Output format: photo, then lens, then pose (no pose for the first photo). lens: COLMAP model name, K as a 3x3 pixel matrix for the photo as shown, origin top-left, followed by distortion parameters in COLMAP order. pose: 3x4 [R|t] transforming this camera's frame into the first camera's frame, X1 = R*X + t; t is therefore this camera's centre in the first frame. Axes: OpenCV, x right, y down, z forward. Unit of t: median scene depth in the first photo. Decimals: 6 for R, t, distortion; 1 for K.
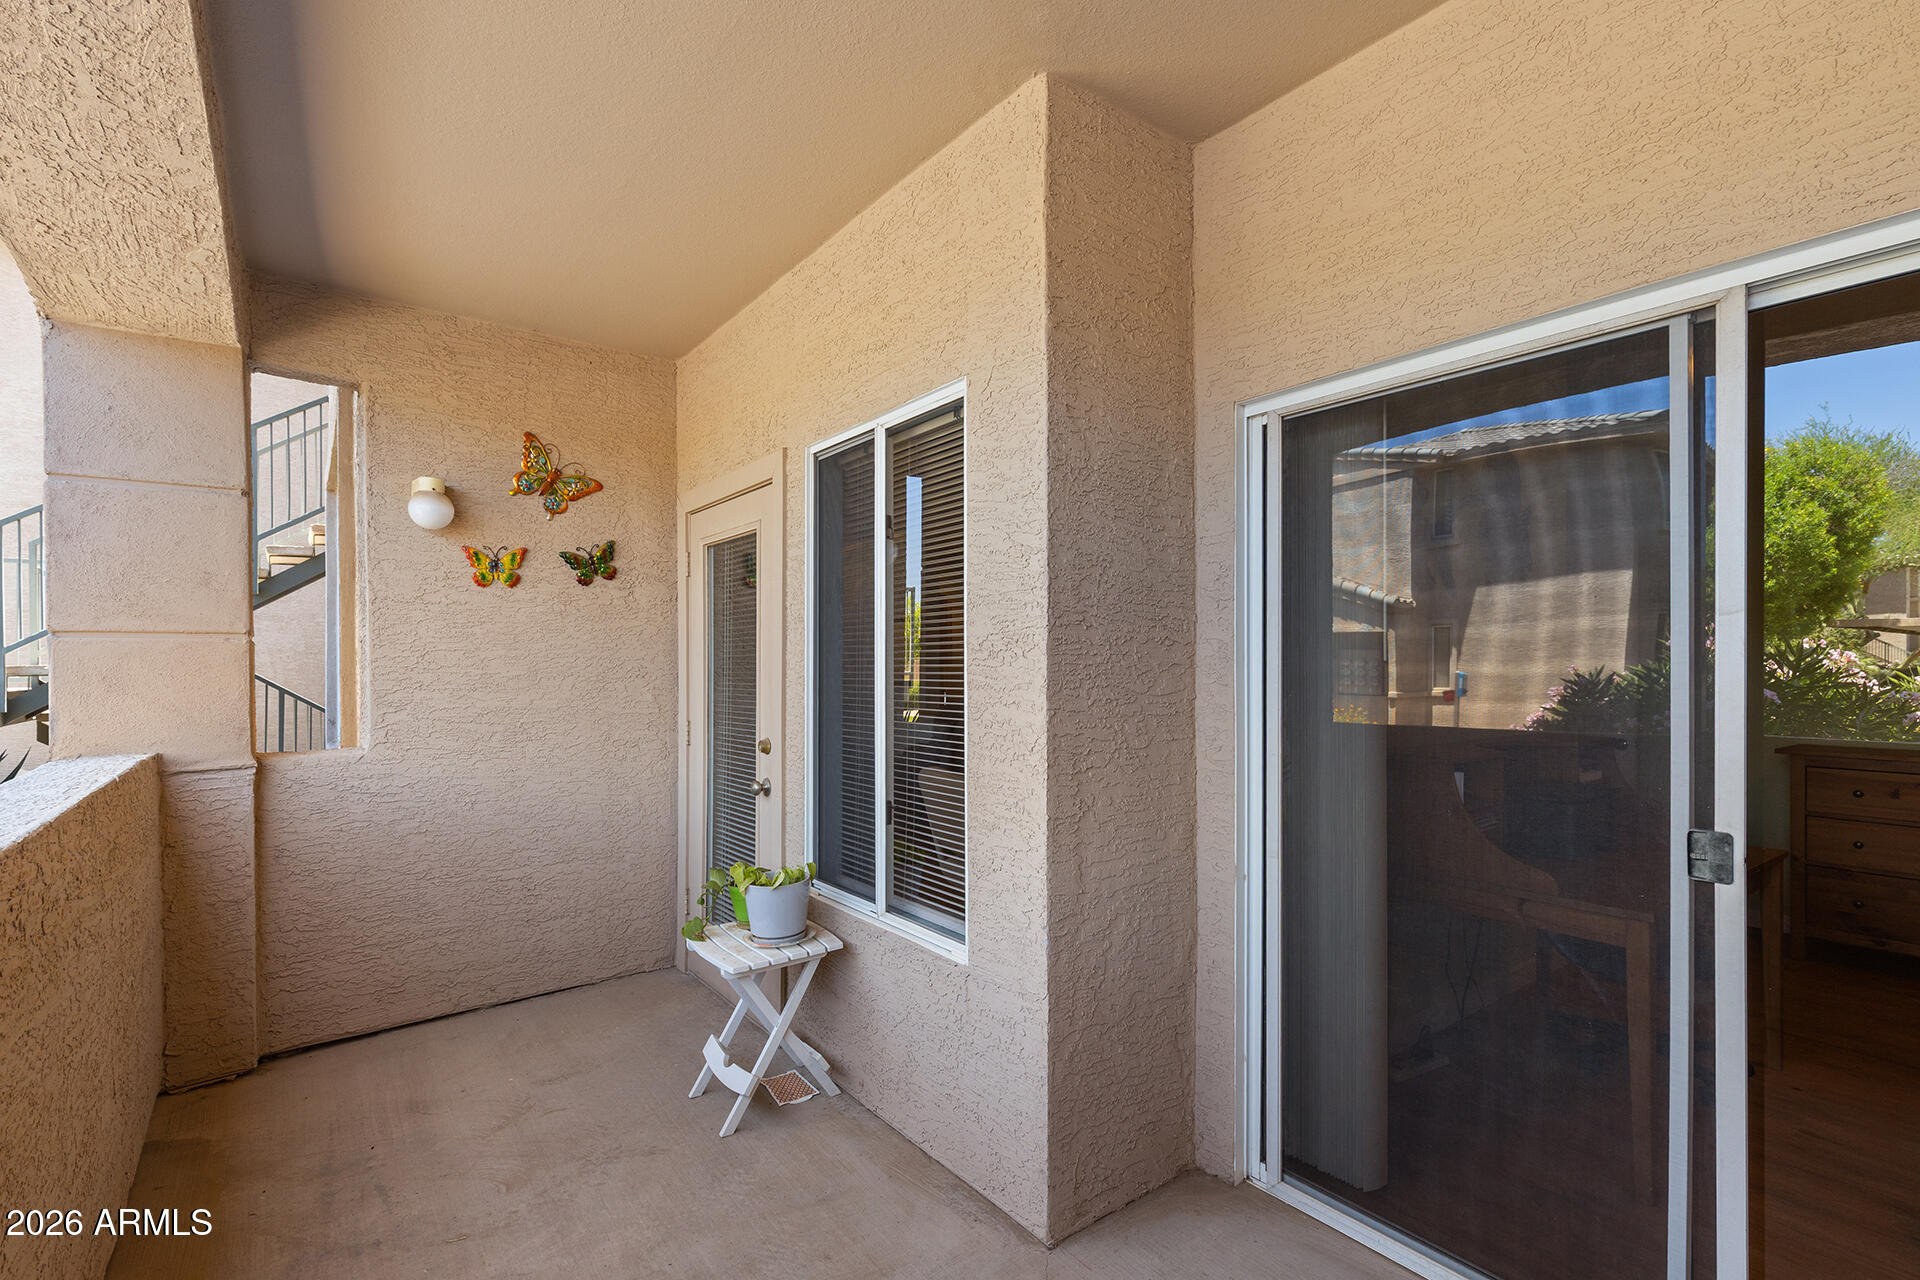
lens RADIAL K [[860.9, 0, 965.0], [0, 860.9, 676.2], [0, 0, 1]] dist [0.000903, 0.000236]
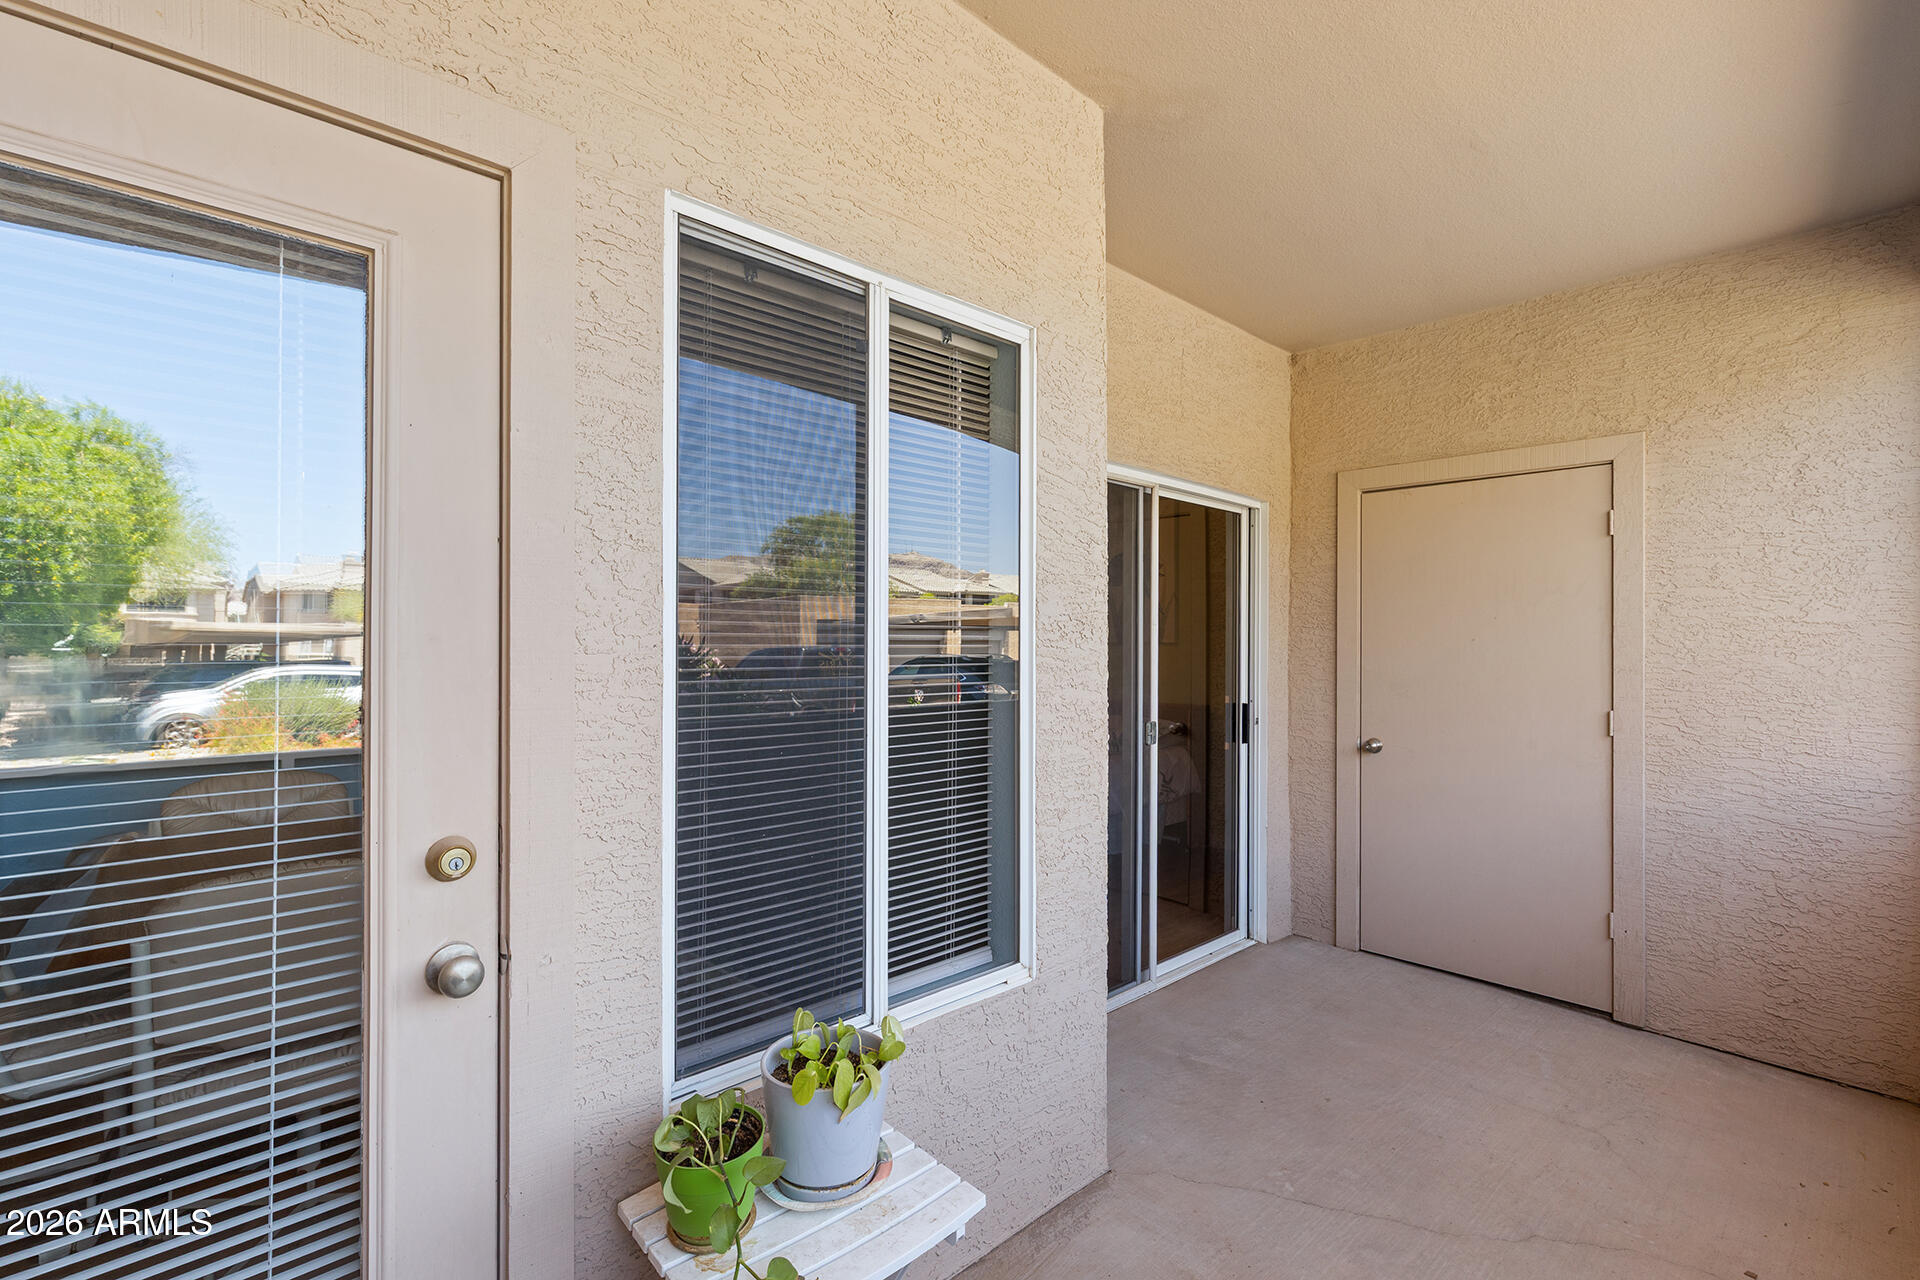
lens RADIAL K [[860.9, 0, 921.8], [0, 860.9, 648.7], [0, 0, 1]] dist [0.000903, 0.000236]
pose [[-0.076951, -0.002063, 0.997033, -0.866644], [0.010195, 0.999944, 0.002855, -0.013683], [-0.996983, 0.010385, -0.076925, 1.154673]]
